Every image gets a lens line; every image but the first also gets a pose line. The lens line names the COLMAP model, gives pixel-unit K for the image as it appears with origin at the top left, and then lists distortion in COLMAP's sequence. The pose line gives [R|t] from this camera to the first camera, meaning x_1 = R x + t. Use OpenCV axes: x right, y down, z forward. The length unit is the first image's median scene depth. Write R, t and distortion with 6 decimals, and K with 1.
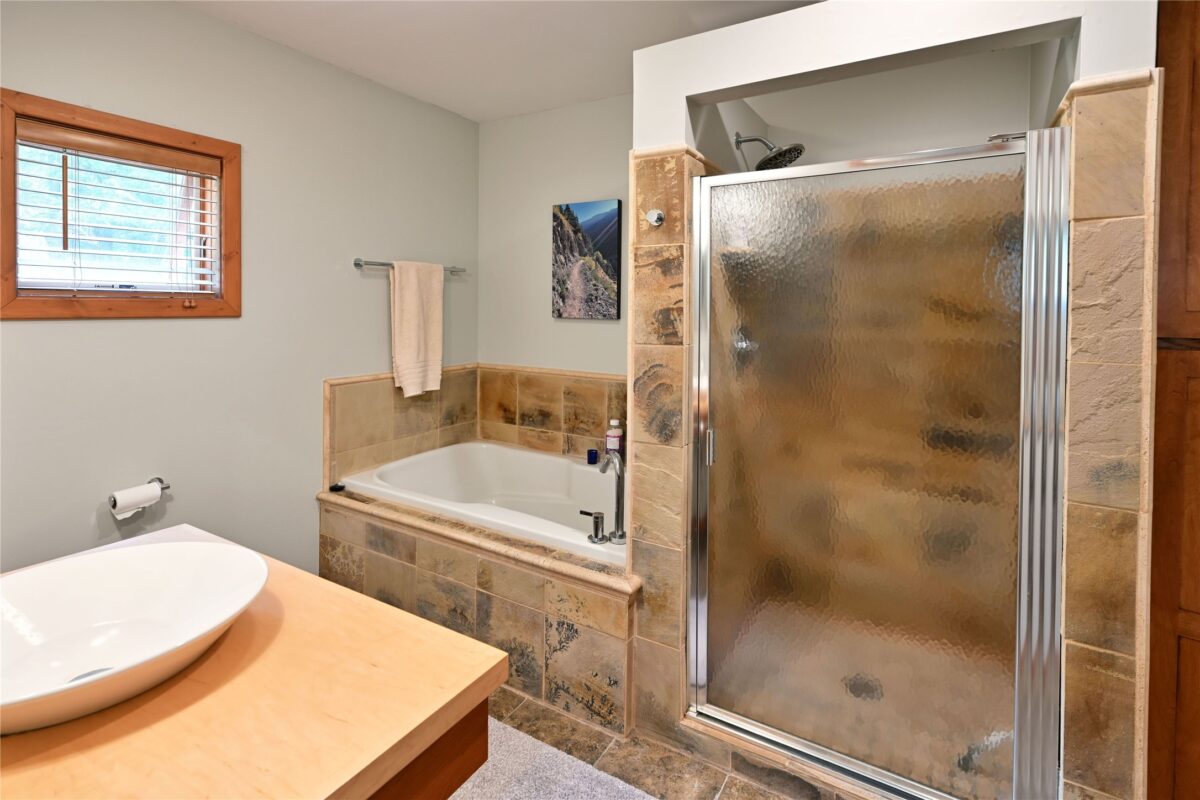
lens RADIAL K [[565.9, 0, 611.4], [0, 565.9, 316.0], [0, 0, 1]] dist [0.001607, 0.000157]
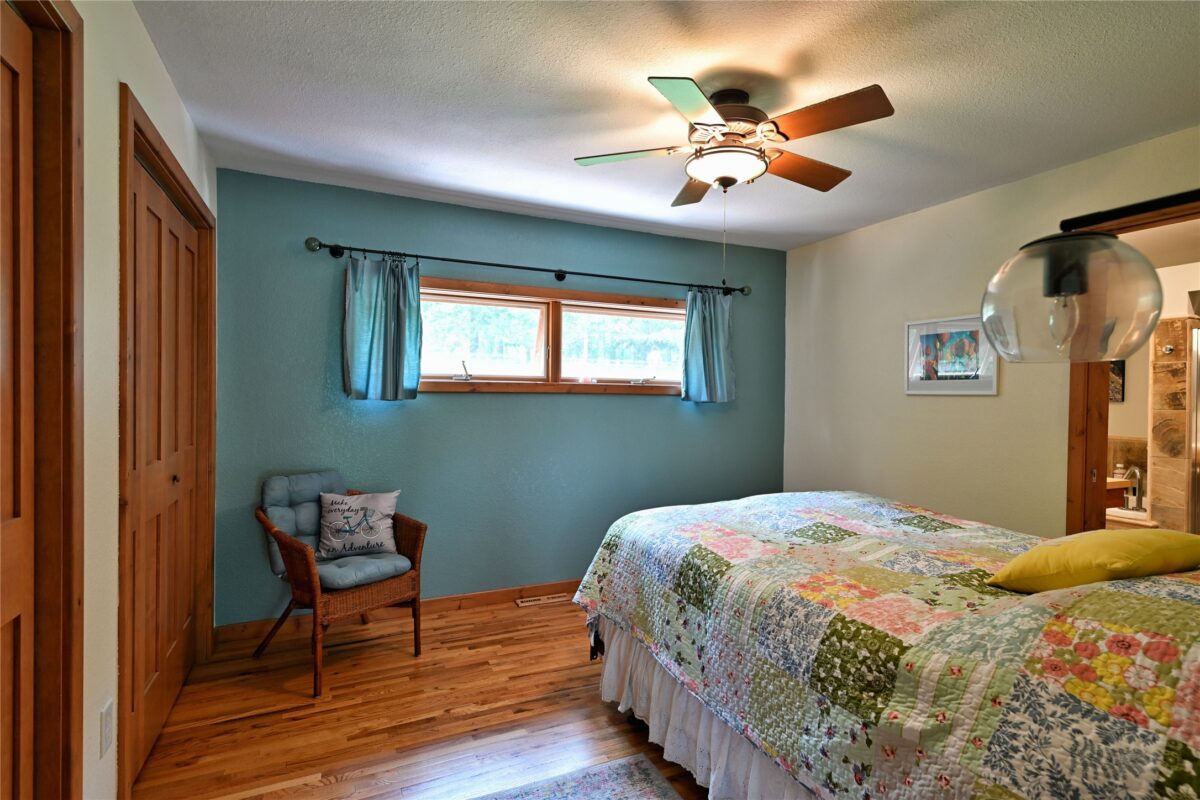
lens RADIAL K [[589.9, 0, 603.7], [0, 589.9, 400.8], [0, 0, 1]] dist [-0.000132, 0.000627]
pose [[0.813739, 0.004368, -0.581214, -0.237768], [-0.012816, 0.999863, -0.010429, 0.045196], [0.581089, 0.015935, 0.813684, -1.349538]]
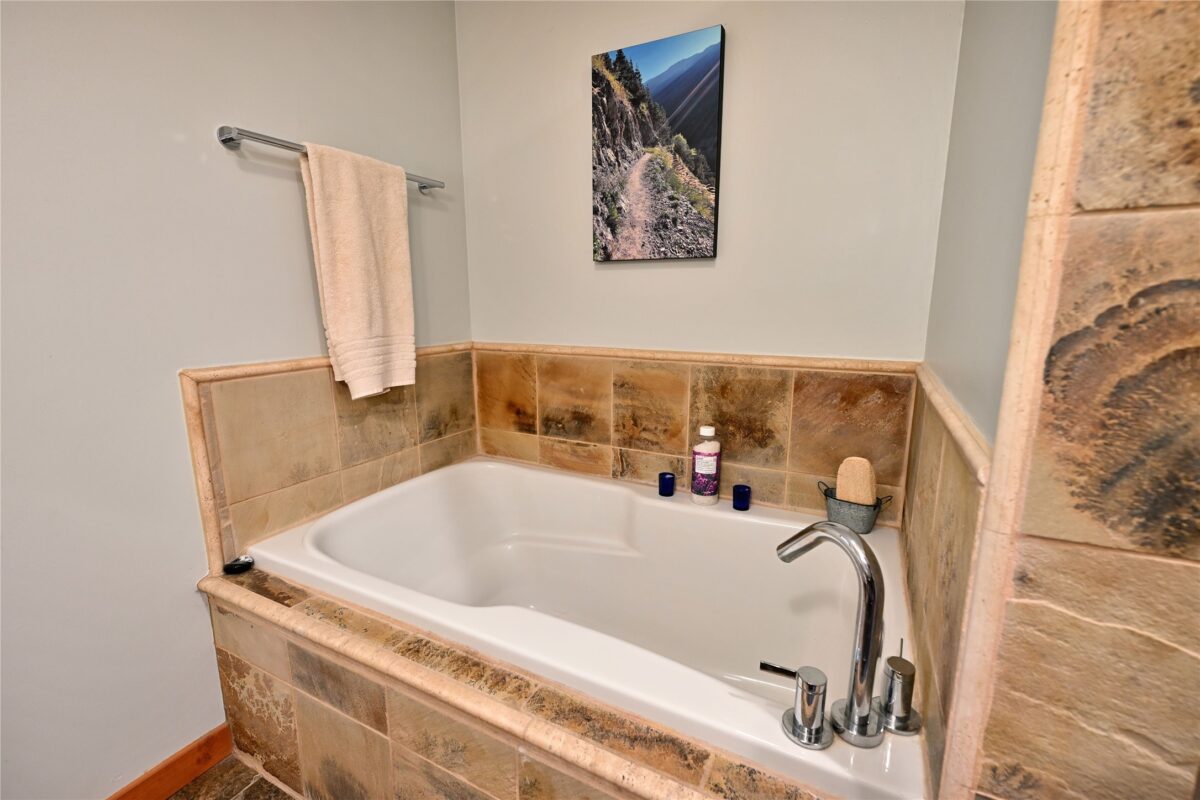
lens RADIAL K [[522.2, 0, 589.8], [0, 522.2, 399.2], [0, 0, 1]] dist [0.001331, 0.000036]
pose [[0.999594, -0.023698, 0.015838, -0.142896], [0.020687, 0.985430, 0.168818, 0.063050], [-0.019607, -0.168422, 0.985520, 0.504076]]
